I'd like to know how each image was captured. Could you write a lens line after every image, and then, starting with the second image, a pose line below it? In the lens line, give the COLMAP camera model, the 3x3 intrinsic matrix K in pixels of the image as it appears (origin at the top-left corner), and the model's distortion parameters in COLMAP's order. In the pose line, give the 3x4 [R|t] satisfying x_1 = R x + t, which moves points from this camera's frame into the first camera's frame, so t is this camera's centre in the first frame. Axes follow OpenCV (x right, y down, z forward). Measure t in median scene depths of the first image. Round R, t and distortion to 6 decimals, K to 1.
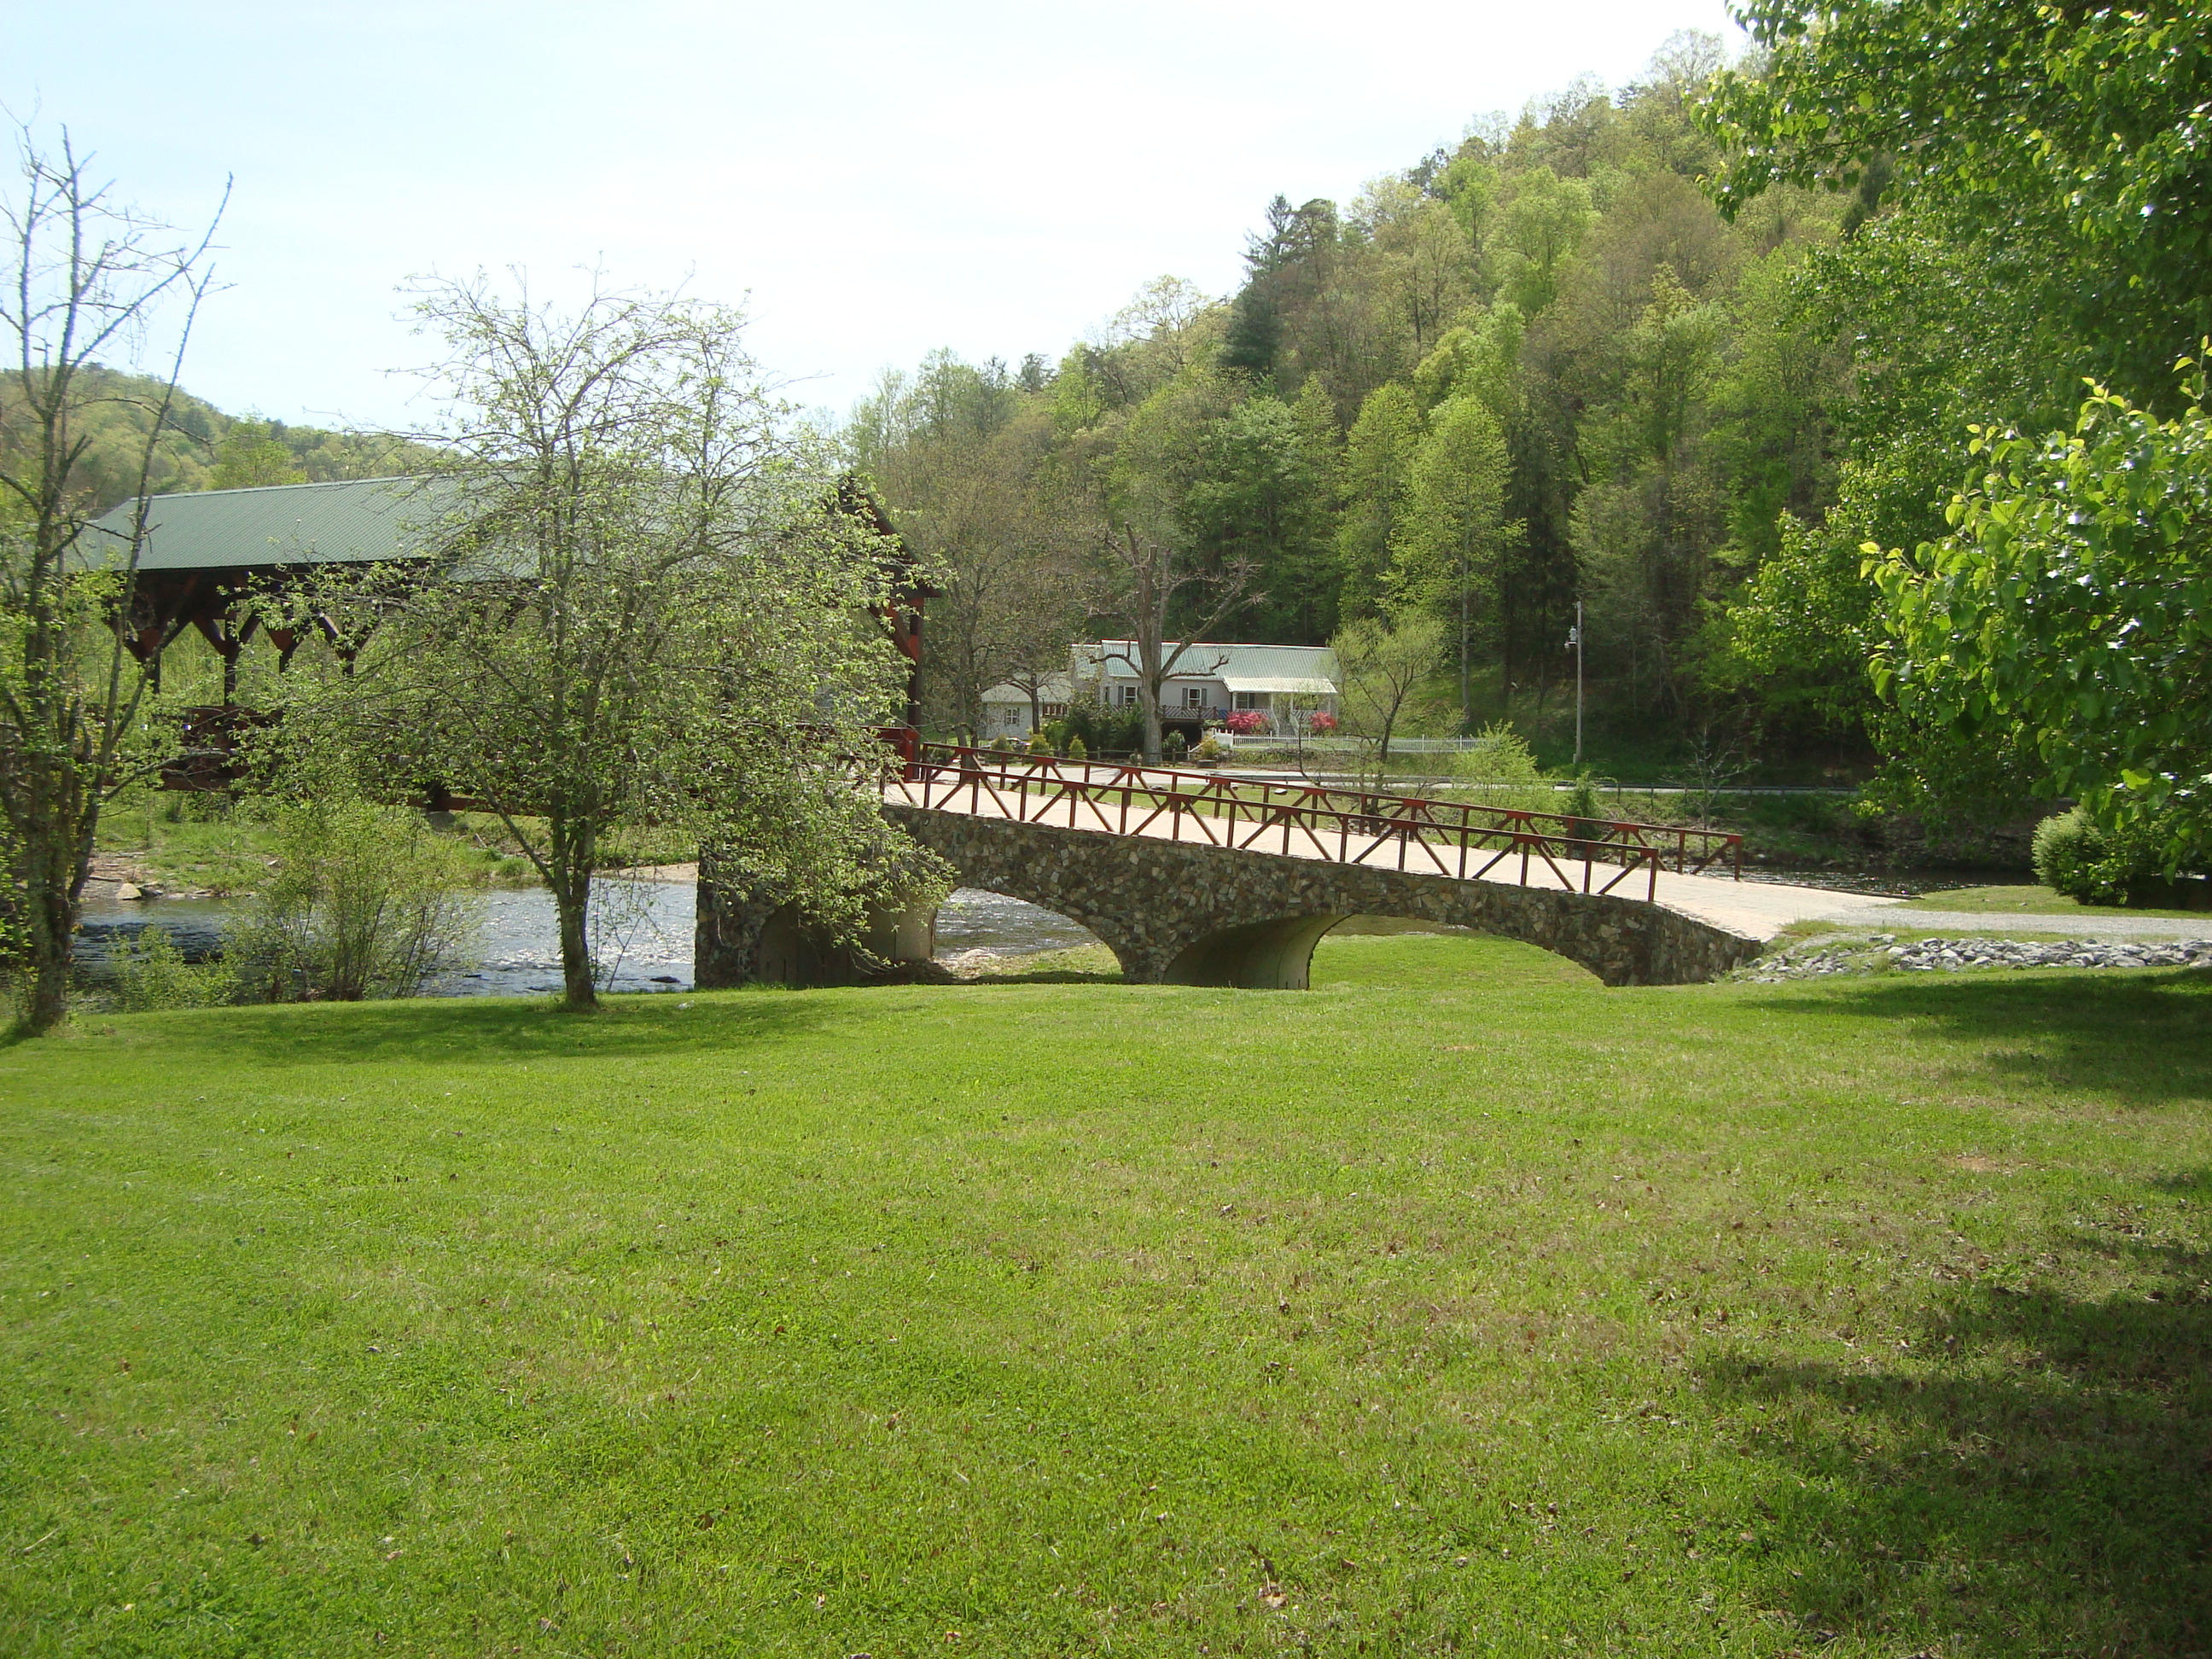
lens RADIAL K [[2457.1, 0, 1106.0], [0, 2457.1, 829.5], [0, 0, 1]] dist [-0.137570, -0.002208]
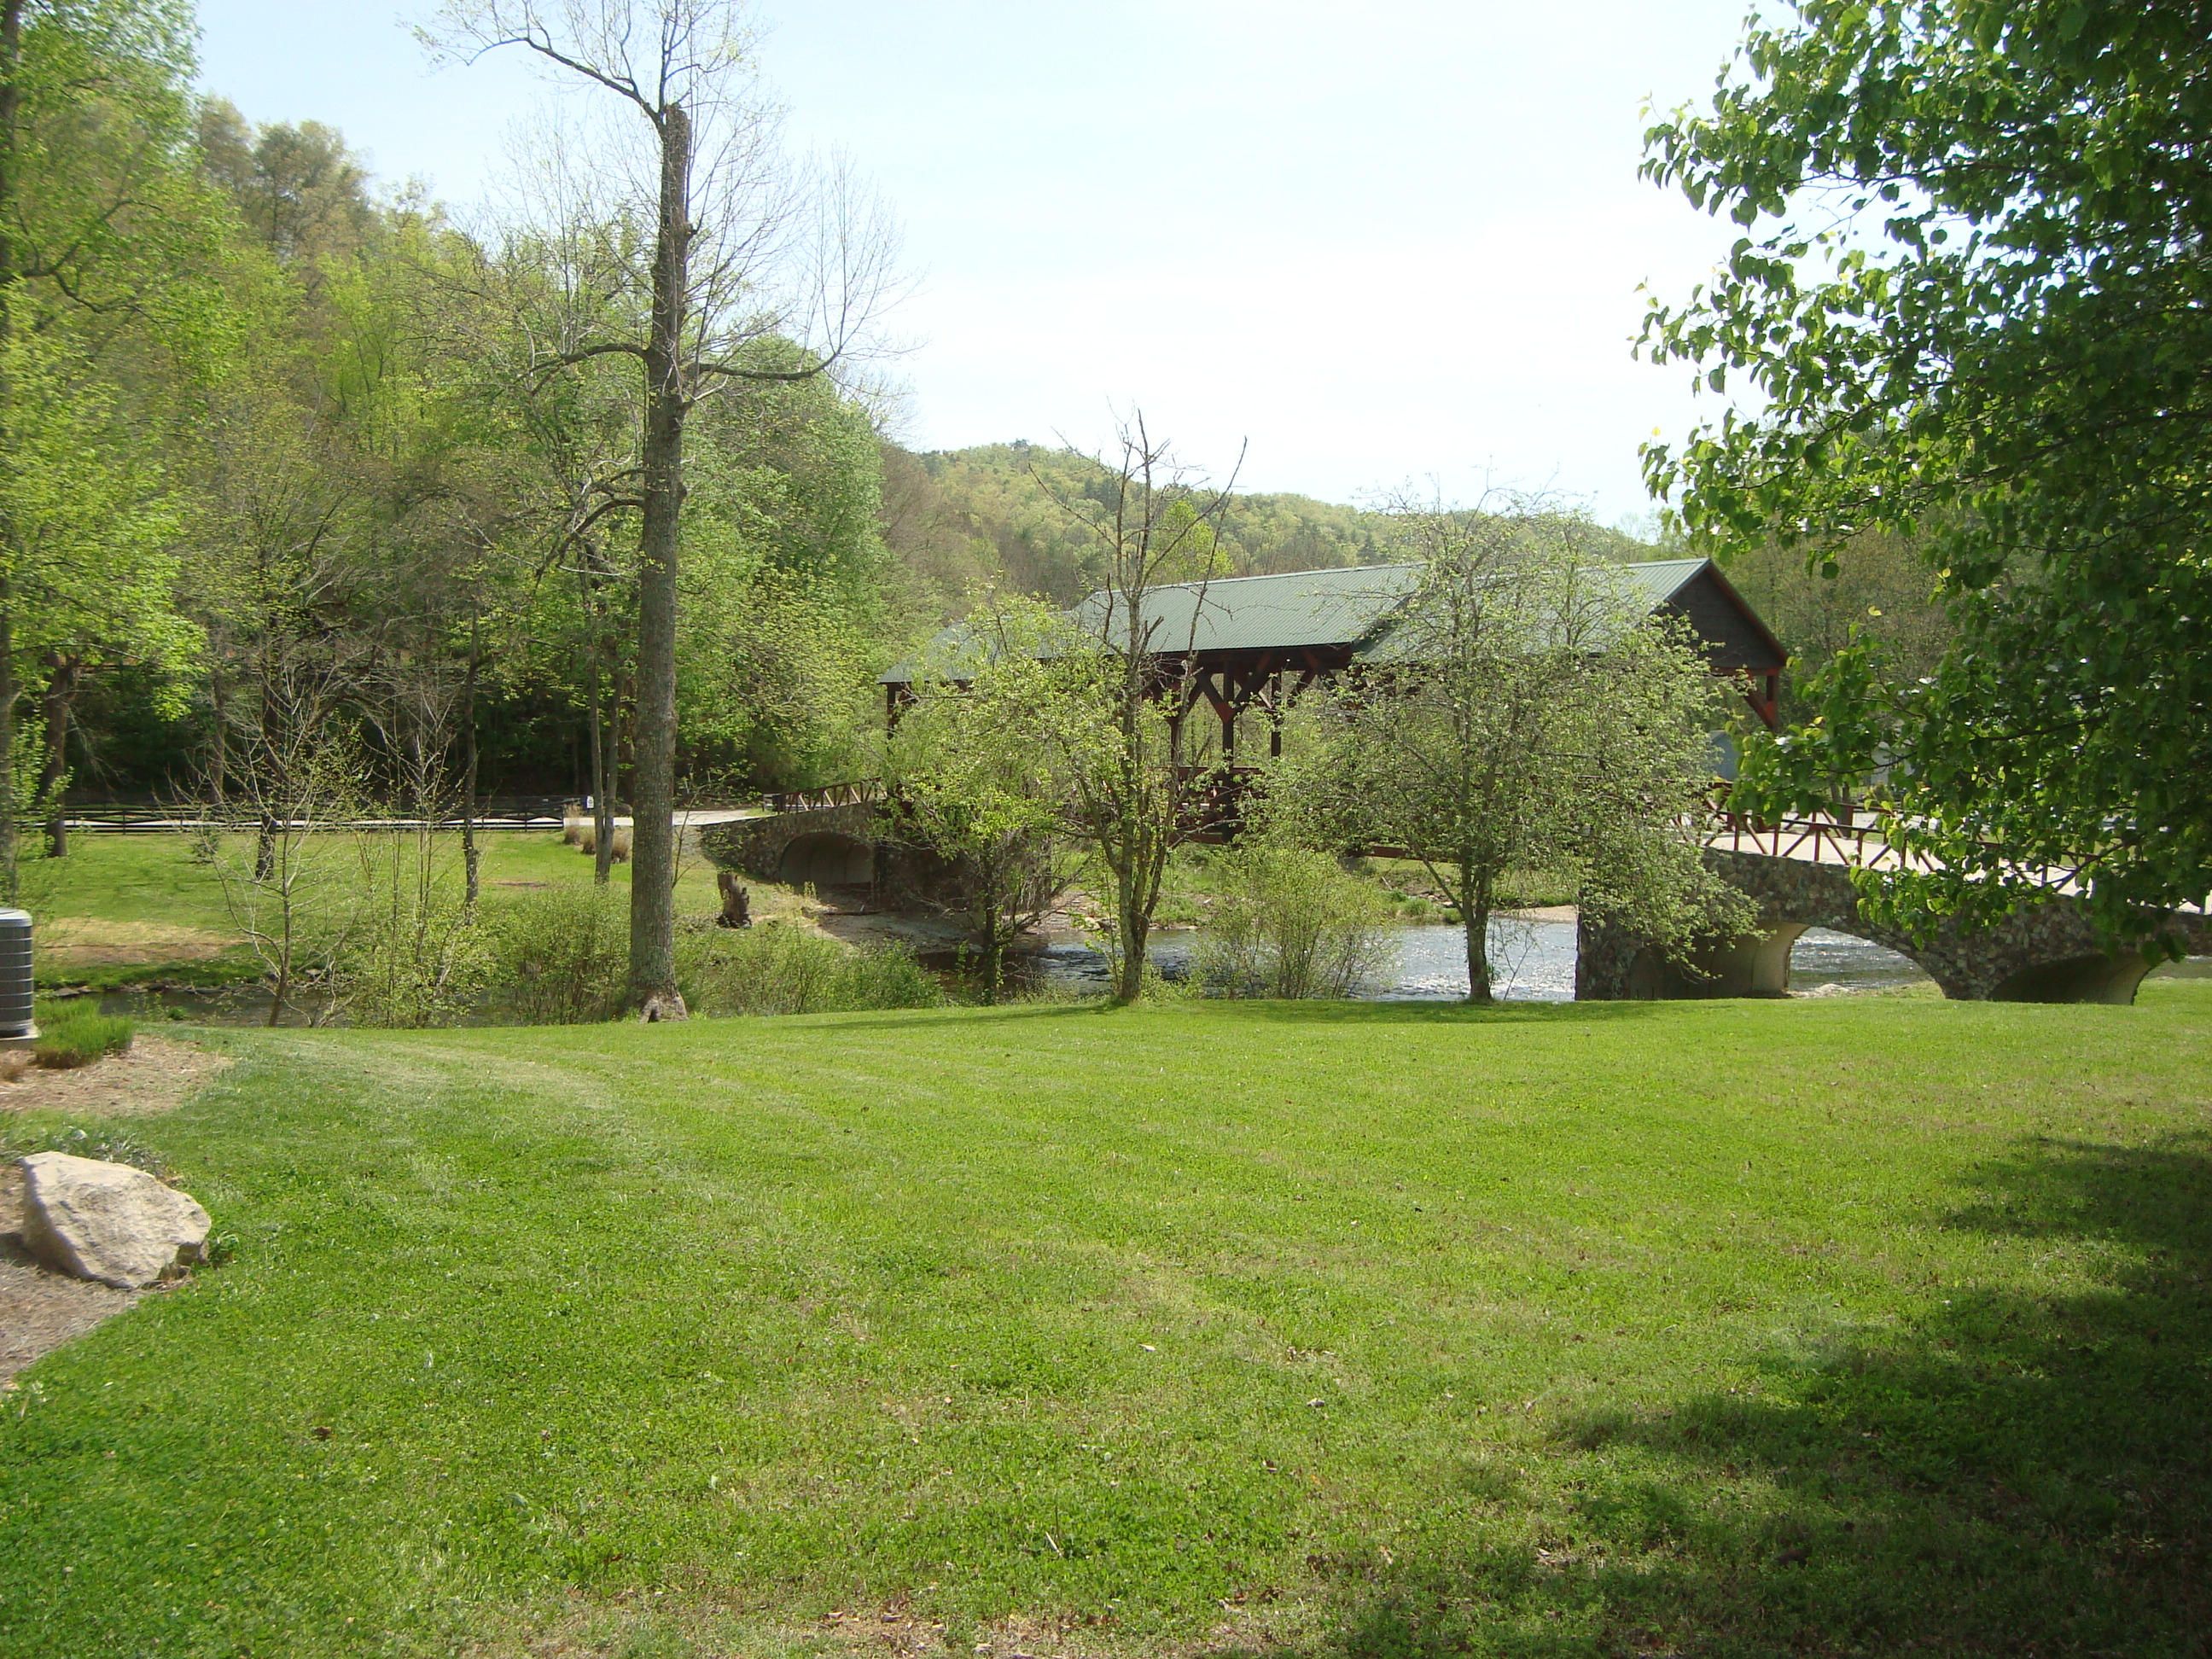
lens RADIAL K [[2462.2, 0, 1106.0], [0, 2462.2, 829.5], [0, 0, 1]] dist [-0.267435, 0.002196]
pose [[0.935124, 0.000061, -0.354320, 0.057885], [-0.006431, 0.999838, -0.016802, -0.000091], [0.354261, 0.017991, 0.934973, -0.280223]]
